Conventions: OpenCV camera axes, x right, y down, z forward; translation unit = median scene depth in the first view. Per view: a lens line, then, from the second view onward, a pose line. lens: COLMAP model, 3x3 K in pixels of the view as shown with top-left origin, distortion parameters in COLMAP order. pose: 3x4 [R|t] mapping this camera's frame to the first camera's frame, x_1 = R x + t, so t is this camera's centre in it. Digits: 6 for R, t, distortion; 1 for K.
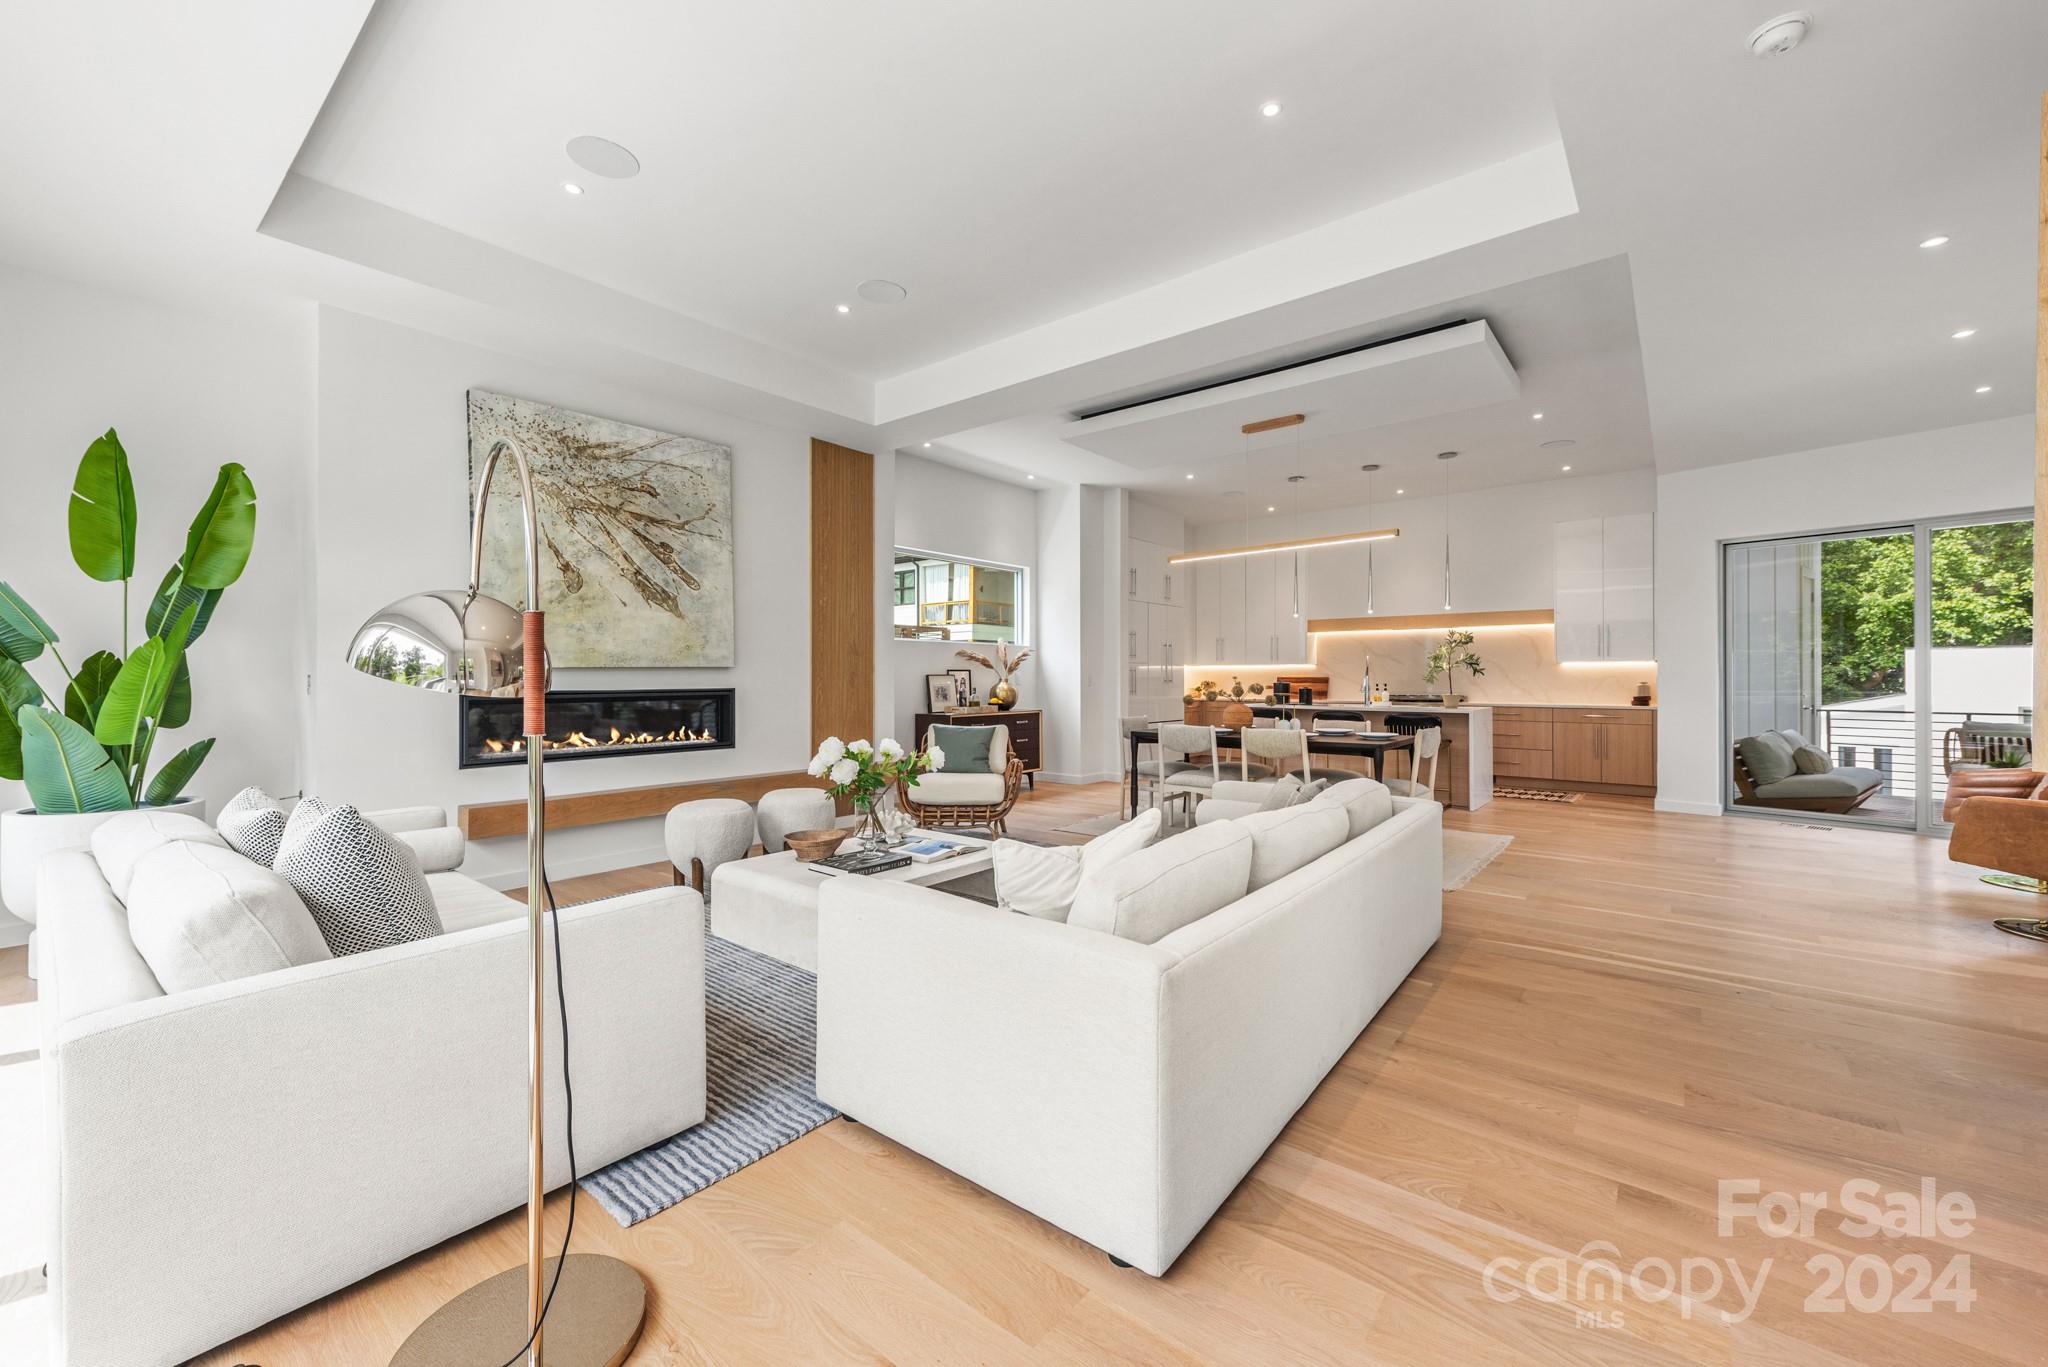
lens RADIAL K [[807.8, 0, 1024.0], [0, 807.8, 683.5], [0, 0, 1]] dist [0.001567, 0.000129]
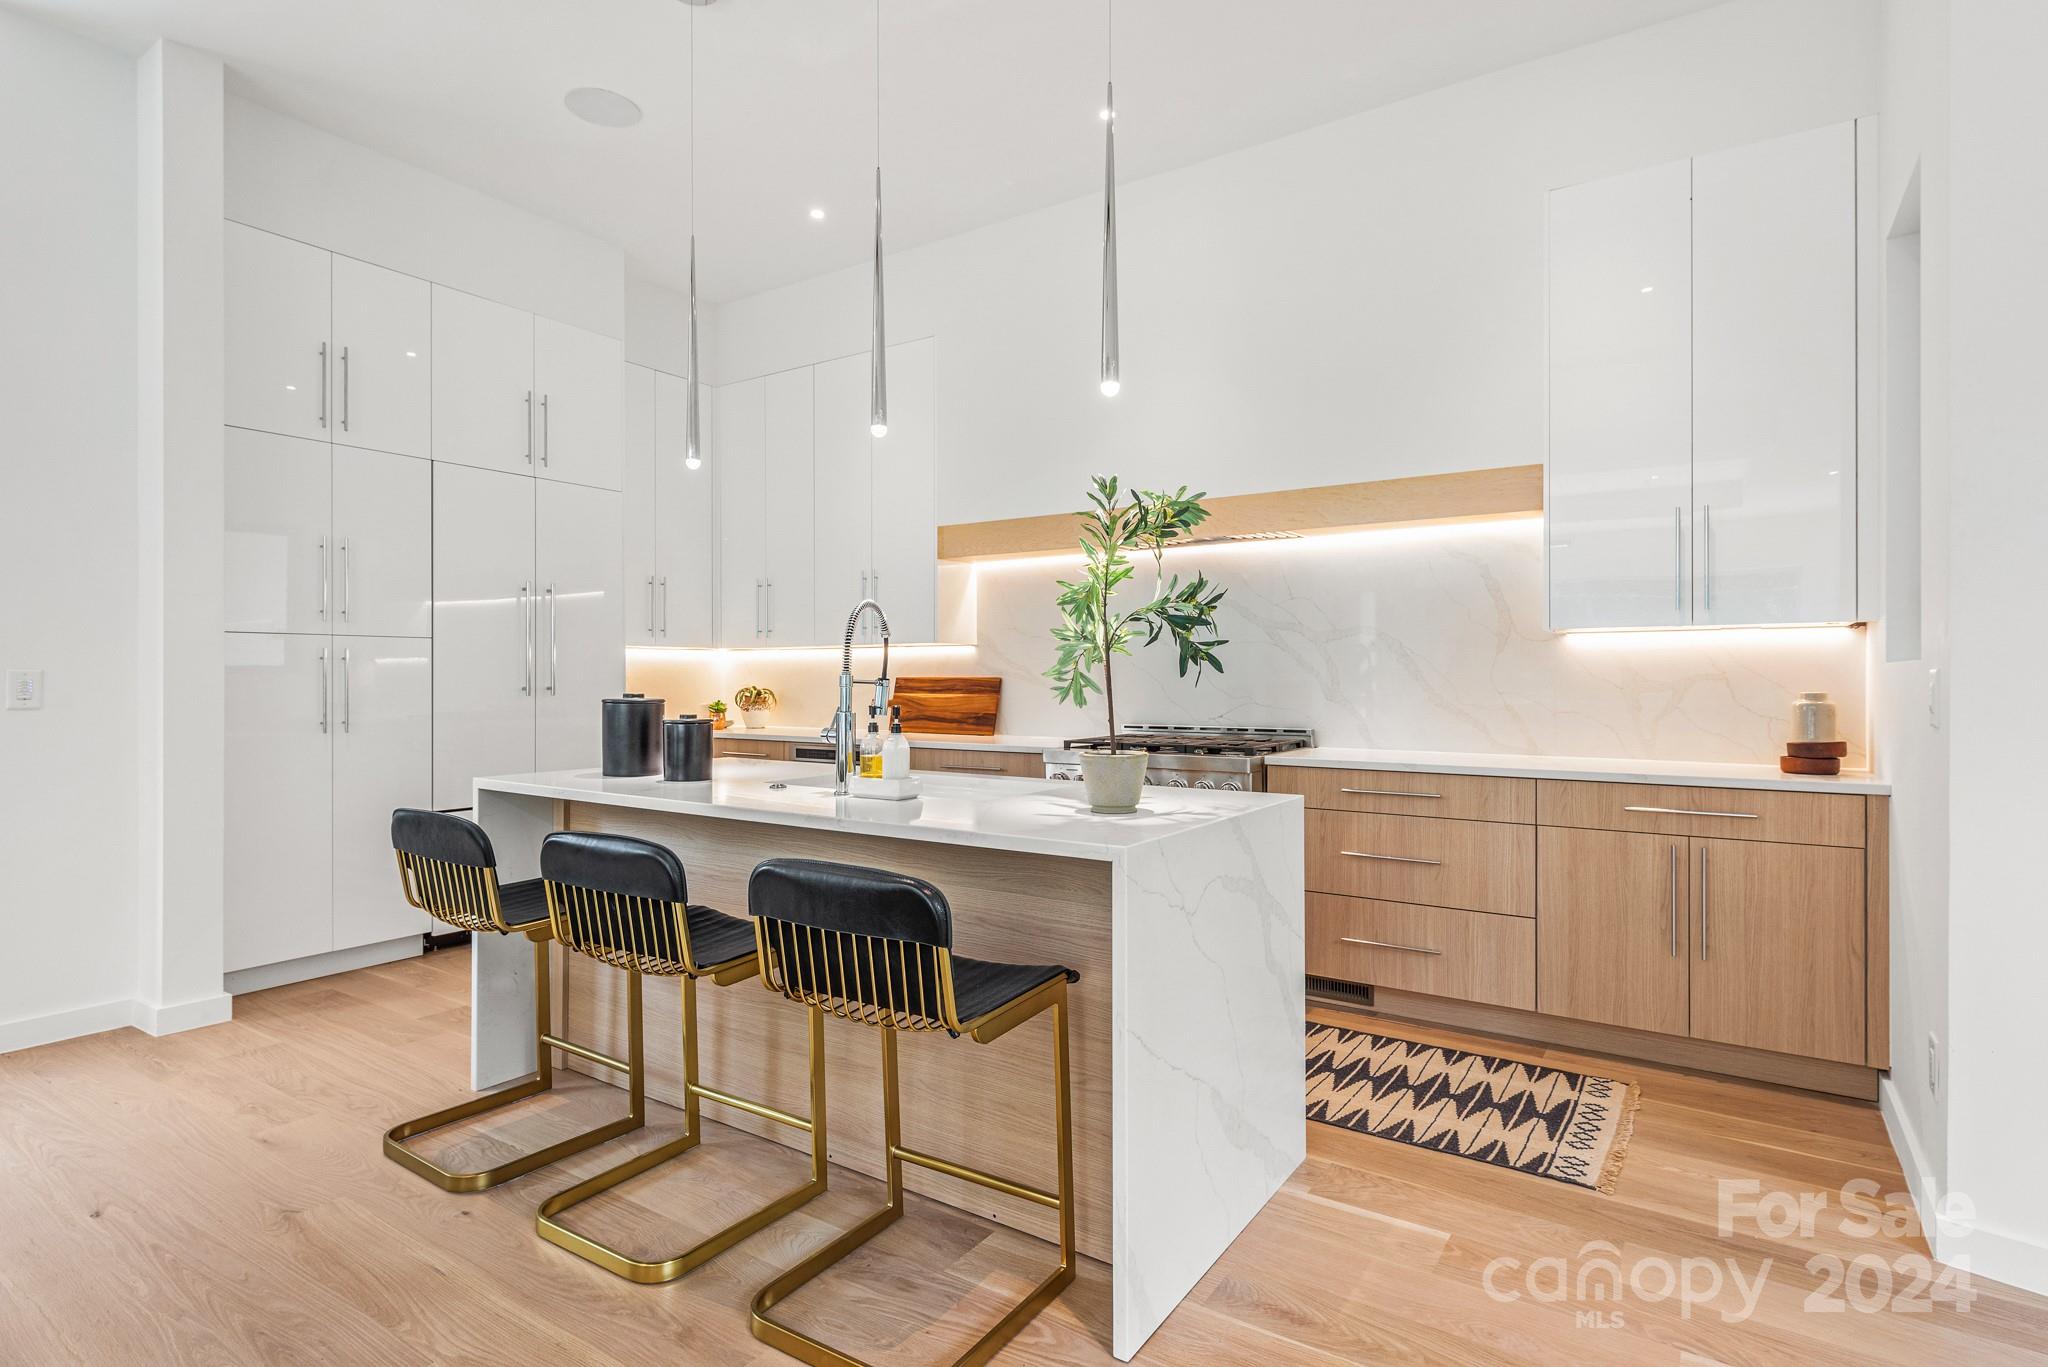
lens RADIAL K [[1046.6, 0, 1024.0], [0, 1046.6, 683.5], [0, 0, 1]] dist [0.001115, 0.000105]
pose [[0.997246, -0.002460, 0.074126, 0.393124], [0.002594, 0.999995, -0.001705, -0.004967], [-0.074121, 0.001892, 0.997247, 0.560854]]
